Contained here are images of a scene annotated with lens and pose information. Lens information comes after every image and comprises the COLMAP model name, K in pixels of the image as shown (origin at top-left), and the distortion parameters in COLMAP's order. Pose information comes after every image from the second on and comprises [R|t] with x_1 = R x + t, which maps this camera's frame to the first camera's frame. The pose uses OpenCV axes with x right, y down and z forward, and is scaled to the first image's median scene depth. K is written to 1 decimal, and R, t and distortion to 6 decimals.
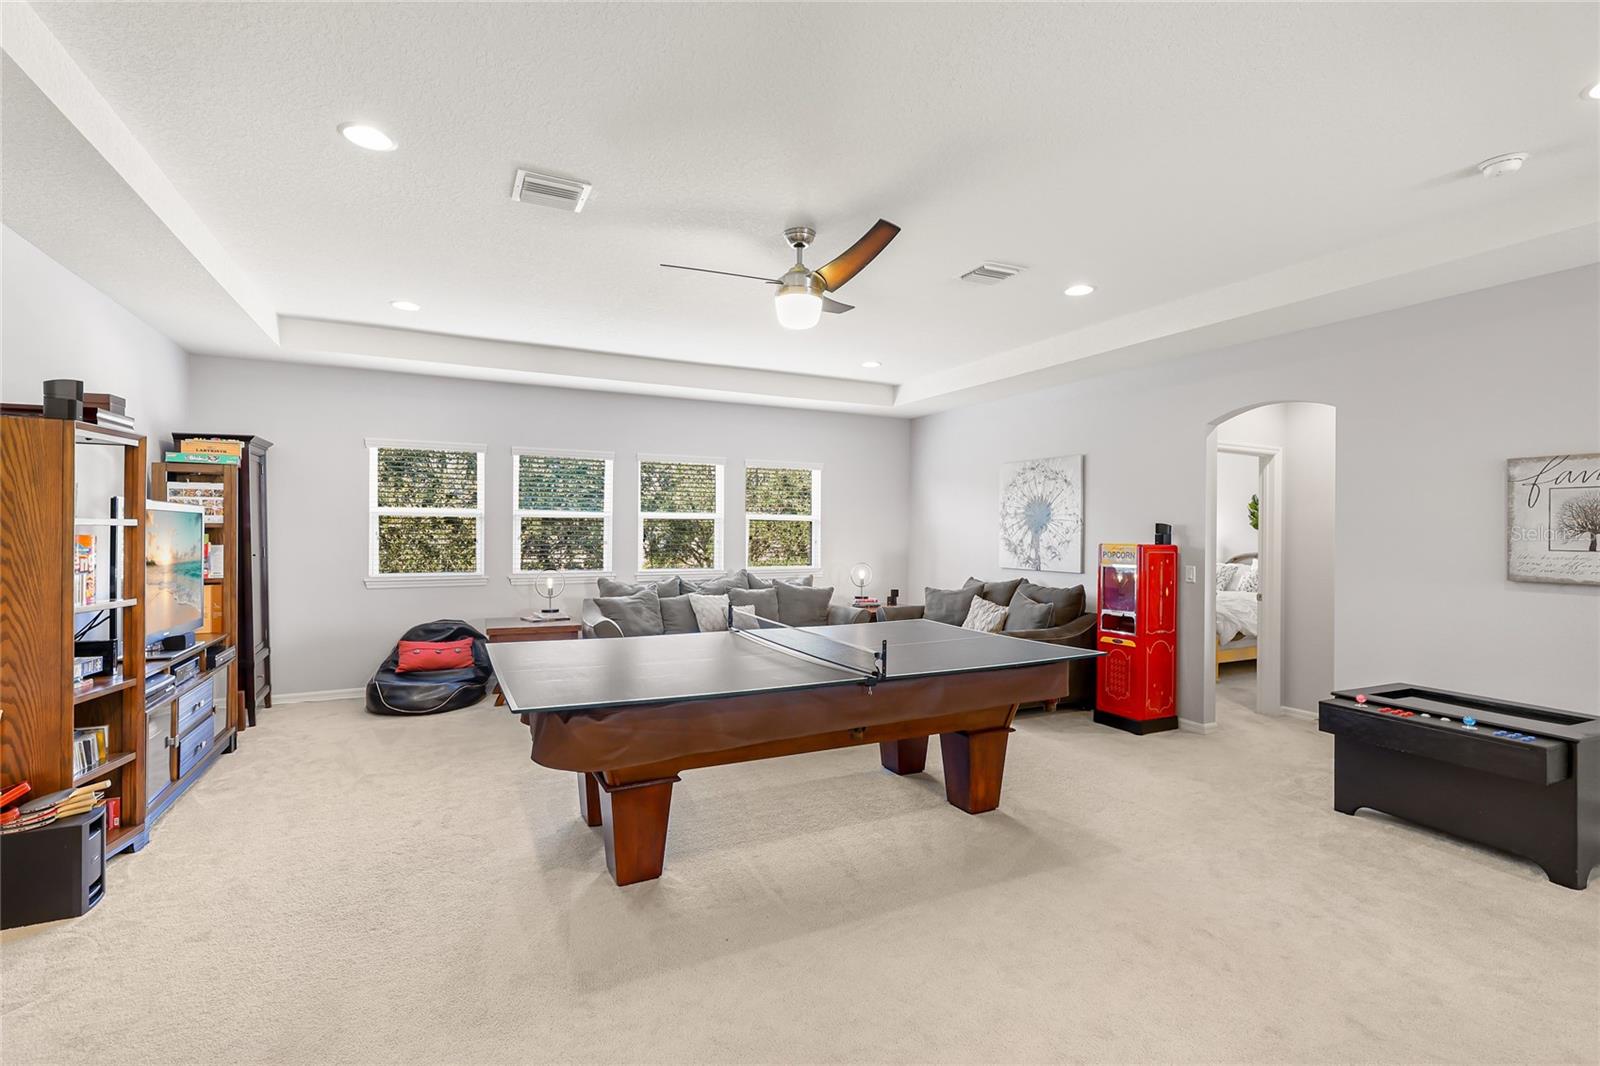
lens RADIAL K [[729.1, 0, 799.1], [0, 729.1, 536.6], [0, 0, 1]] dist [0.003170, -0.000028]
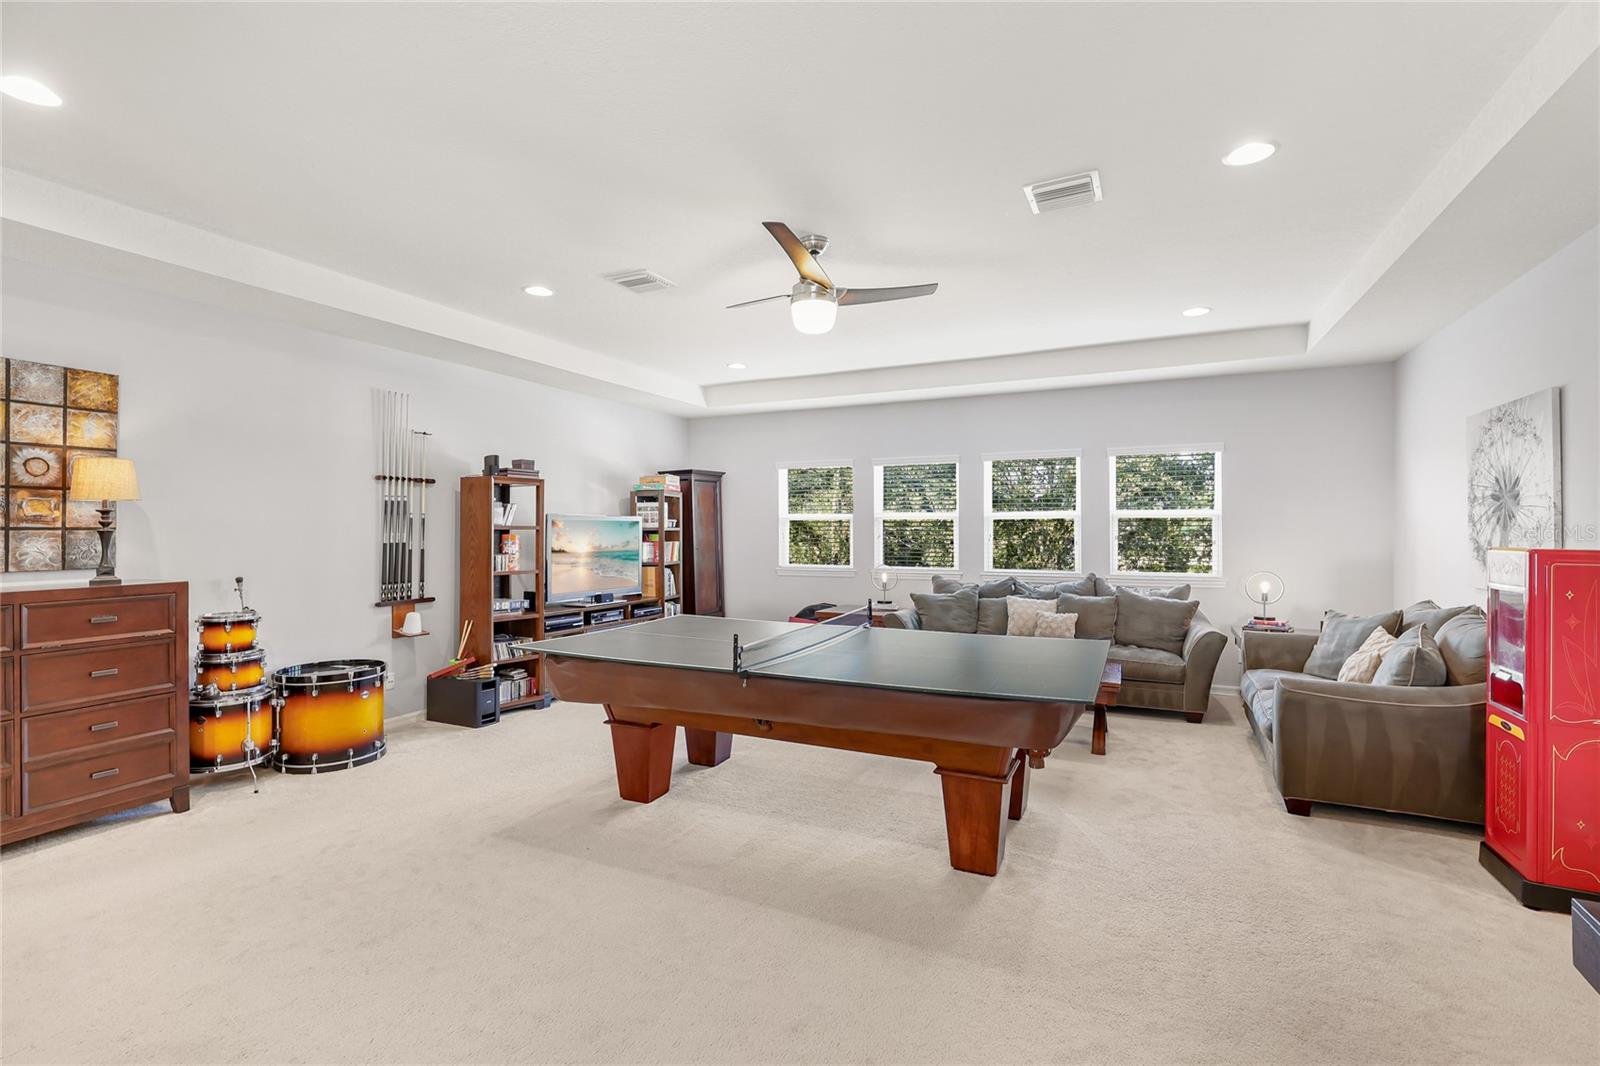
lens RADIAL K [[729.1, 0, 796.3], [0, 729.1, 529.6], [0, 0, 1]] dist [0.003170, -0.000028]
pose [[0.612253, -0.008376, -0.790618, 0.462994], [-0.001020, 0.999935, -0.011384, 0.002546], [0.790662, 0.007776, 0.612204, 0.202811]]
